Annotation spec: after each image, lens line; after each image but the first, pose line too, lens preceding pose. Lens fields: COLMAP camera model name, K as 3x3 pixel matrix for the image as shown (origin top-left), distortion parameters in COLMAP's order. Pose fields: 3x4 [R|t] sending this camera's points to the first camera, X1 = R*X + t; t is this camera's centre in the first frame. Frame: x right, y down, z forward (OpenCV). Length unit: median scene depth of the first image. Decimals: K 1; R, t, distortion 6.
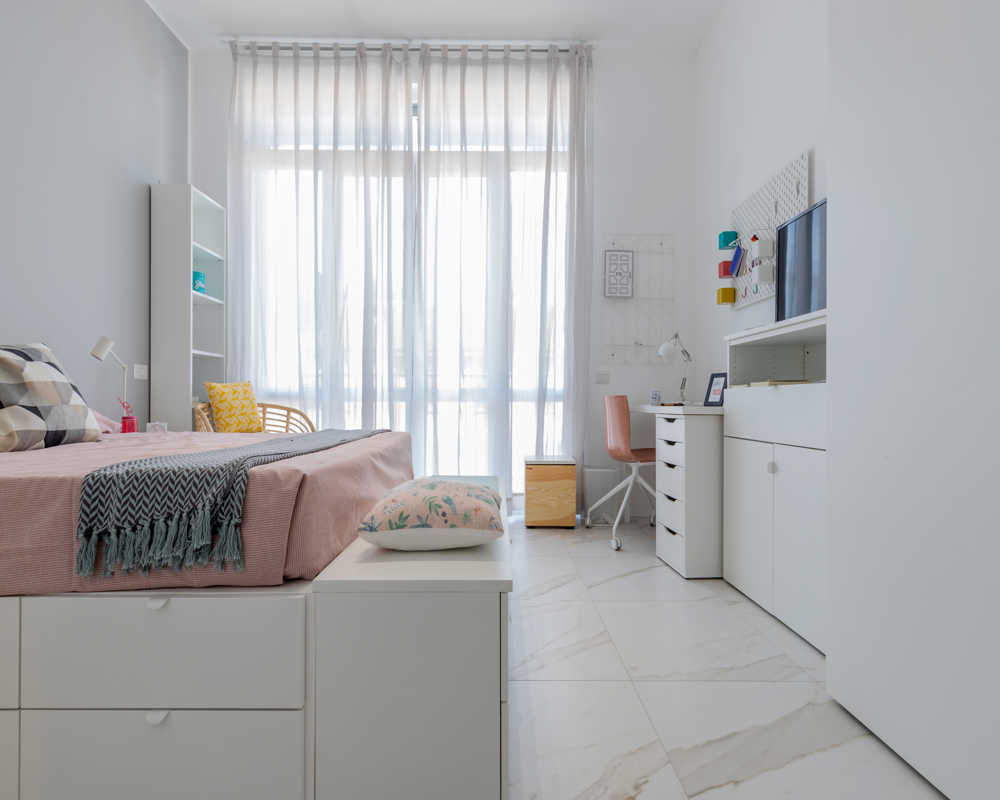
lens RADIAL K [[454.5, 0, 497.7], [0, 454.5, 399.7], [0, 0, 1]] dist [0.007476, -0.000795]
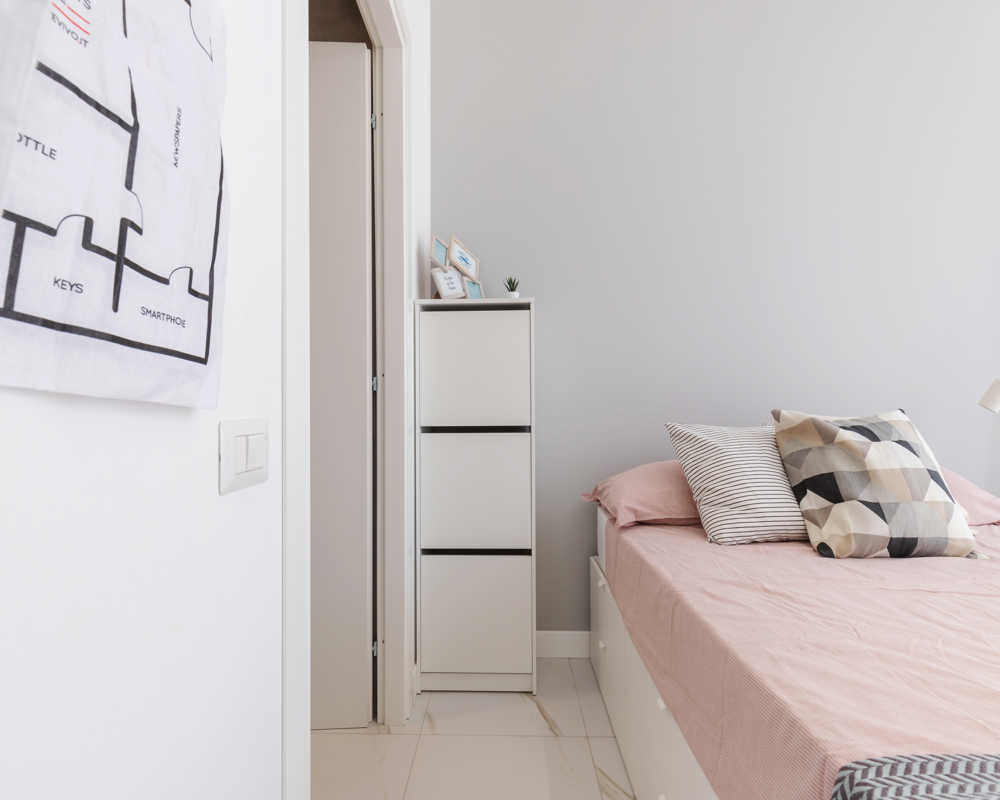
lens RADIAL K [[454.5, 0, 499.3], [0, 454.5, 401.1], [0, 0, 1]] dist [0.007476, -0.000795]
pose [[-0.024489, -0.010913, -0.999641, -0.117027], [0.011874, 0.999867, -0.011206, -0.096731], [0.999630, -0.012145, -0.024356, 0.216678]]
